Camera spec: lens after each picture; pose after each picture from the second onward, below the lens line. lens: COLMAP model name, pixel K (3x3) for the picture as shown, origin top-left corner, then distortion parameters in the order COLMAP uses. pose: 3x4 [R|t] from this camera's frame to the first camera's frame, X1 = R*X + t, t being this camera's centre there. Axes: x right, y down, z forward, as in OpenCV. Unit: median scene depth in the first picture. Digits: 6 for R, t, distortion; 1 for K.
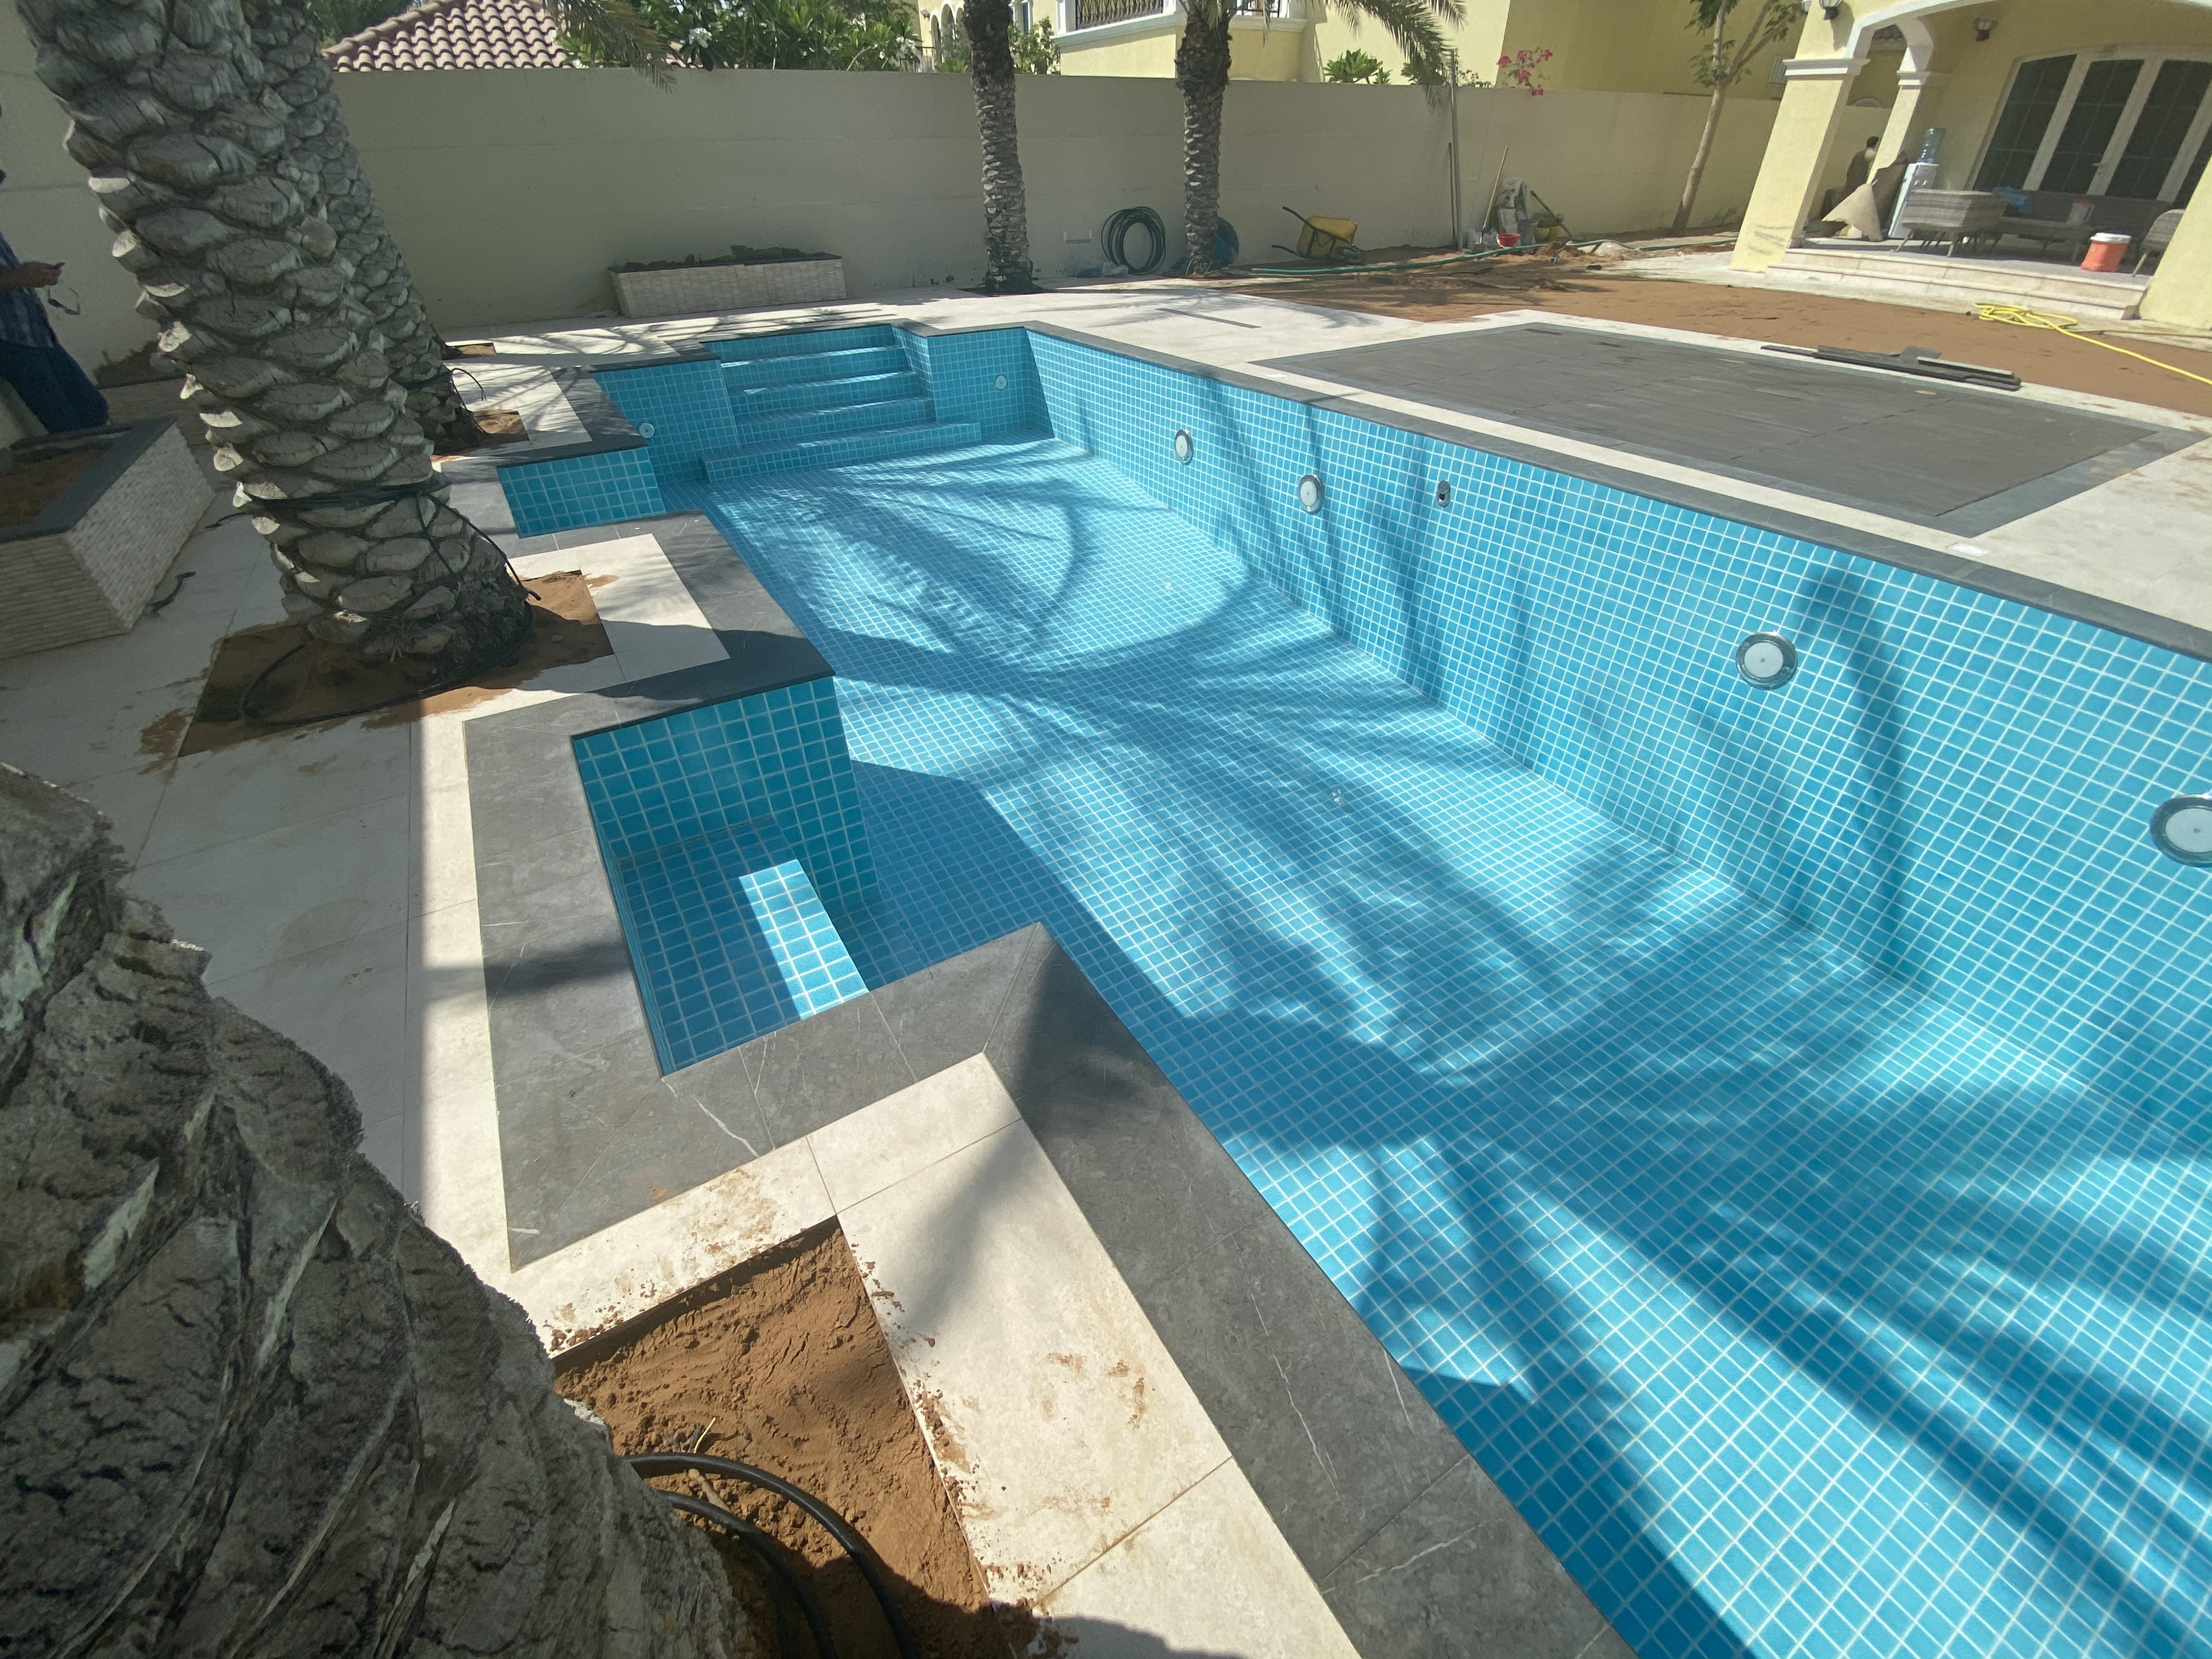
lens RADIAL K [[895.4, 0, 1110.3], [0, 895.4, 844.2], [0, 0, 1]] dist [0.014179, -0.016227]
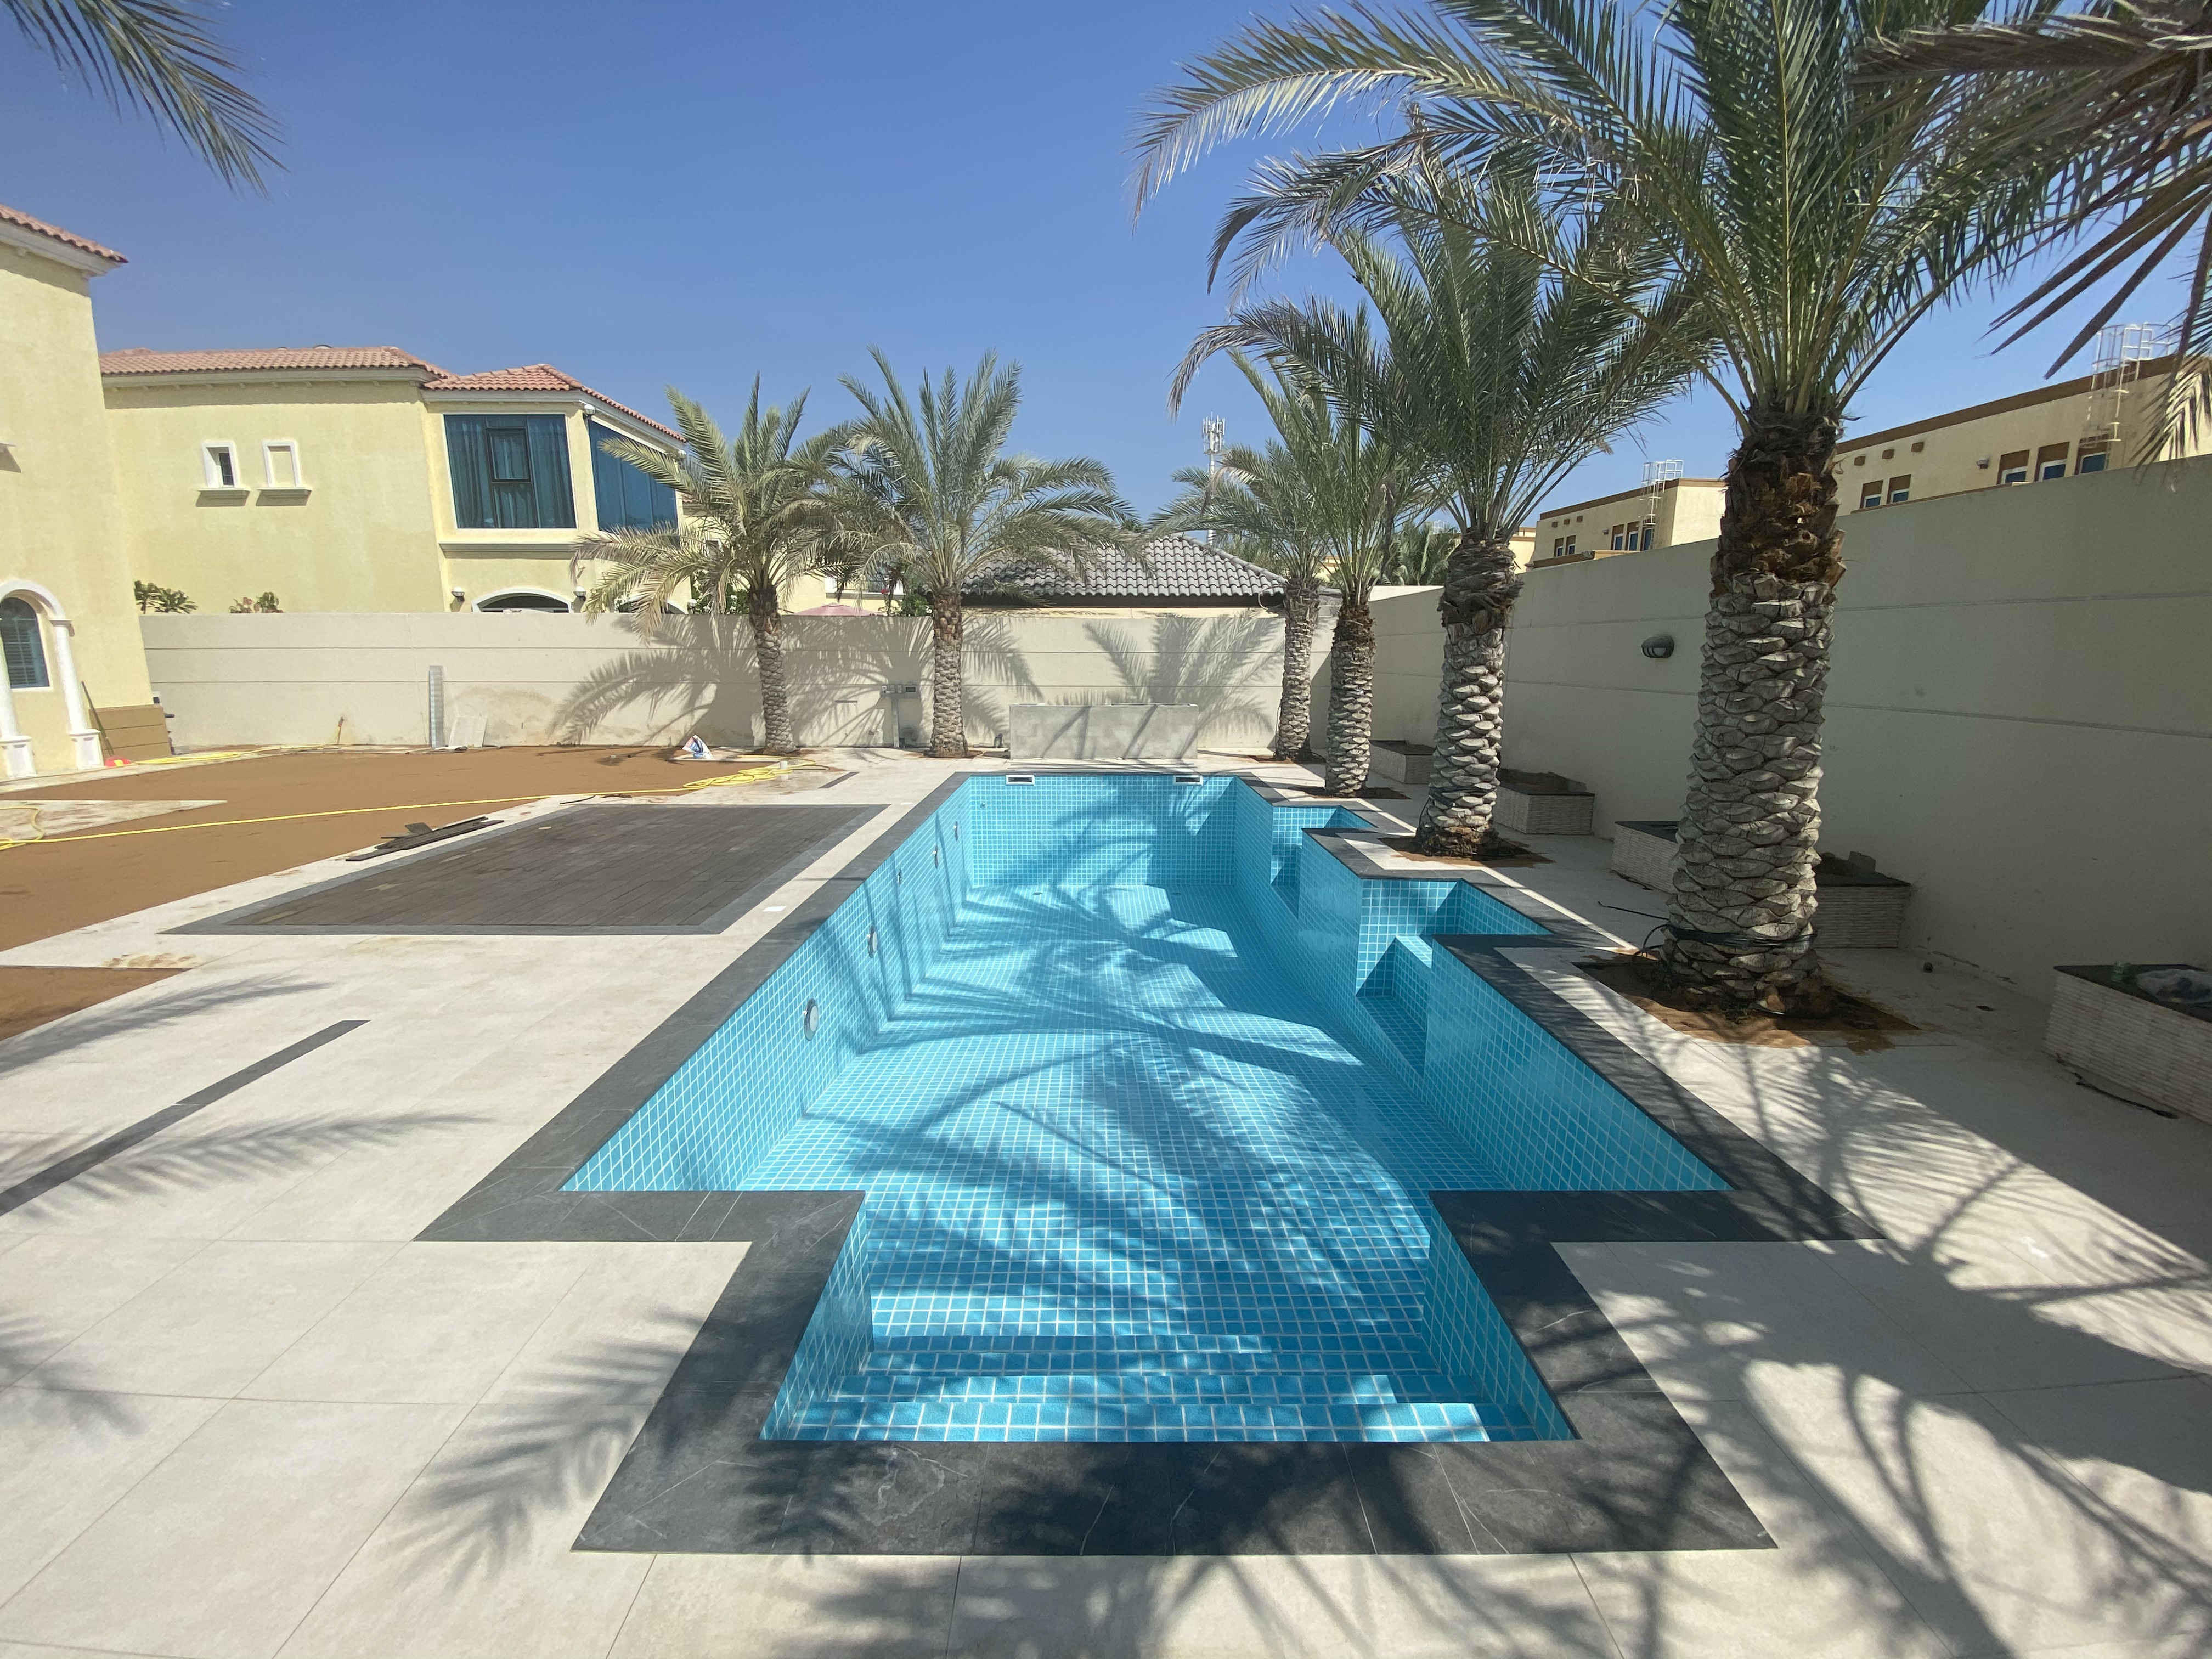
lens RADIAL K [[895.4, 0, 1102.7], [0, 895.4, 834.2], [0, 0, 1]] dist [0.014179, -0.016227]
pose [[-0.854821, -0.091806, 0.510737, -0.640588], [0.323906, 0.674552, 0.663374, -1.205188], [-0.405420, 0.732497, -0.546885, 1.474733]]
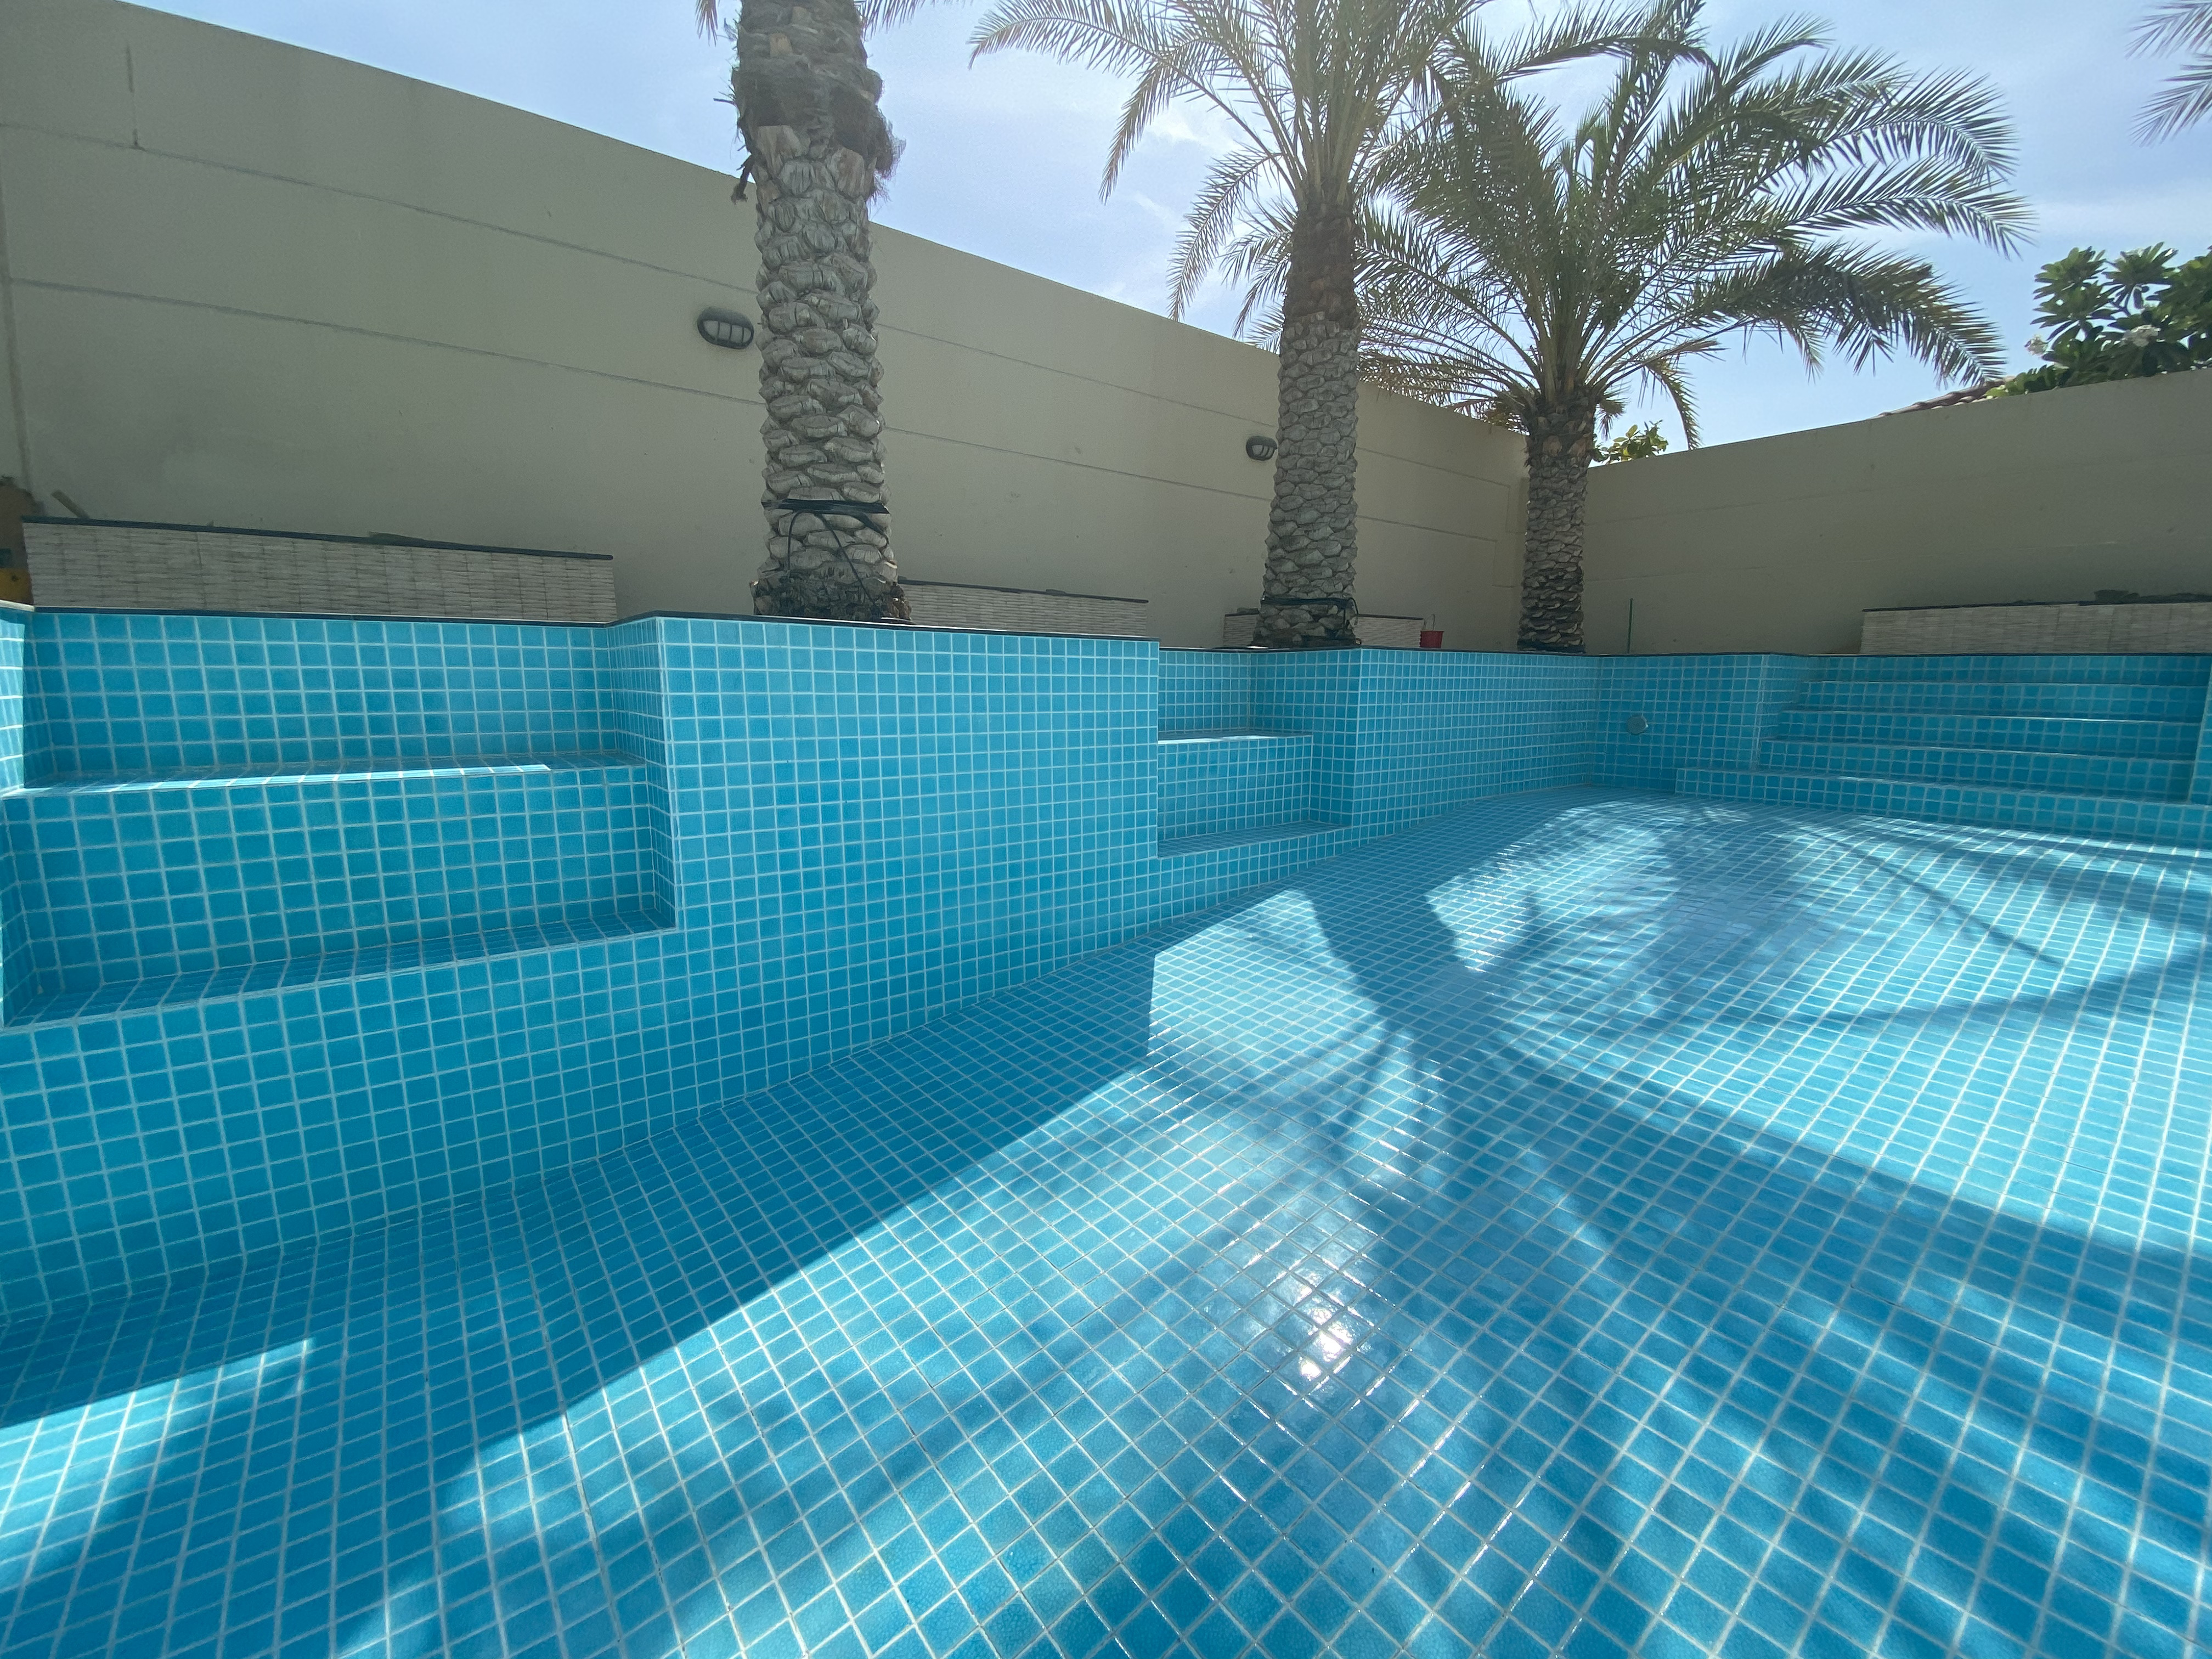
lens RADIAL K [[895.4, 0, 1101.1], [0, 895.4, 837.2], [0, 0, 1]] dist [0.014179, -0.016227]
pose [[0.103274, 0.184409, -0.977409, 0.333336], [-0.614723, 0.784360, 0.083034, -0.182992], [0.781953, 0.592261, 0.194365, 0.656541]]
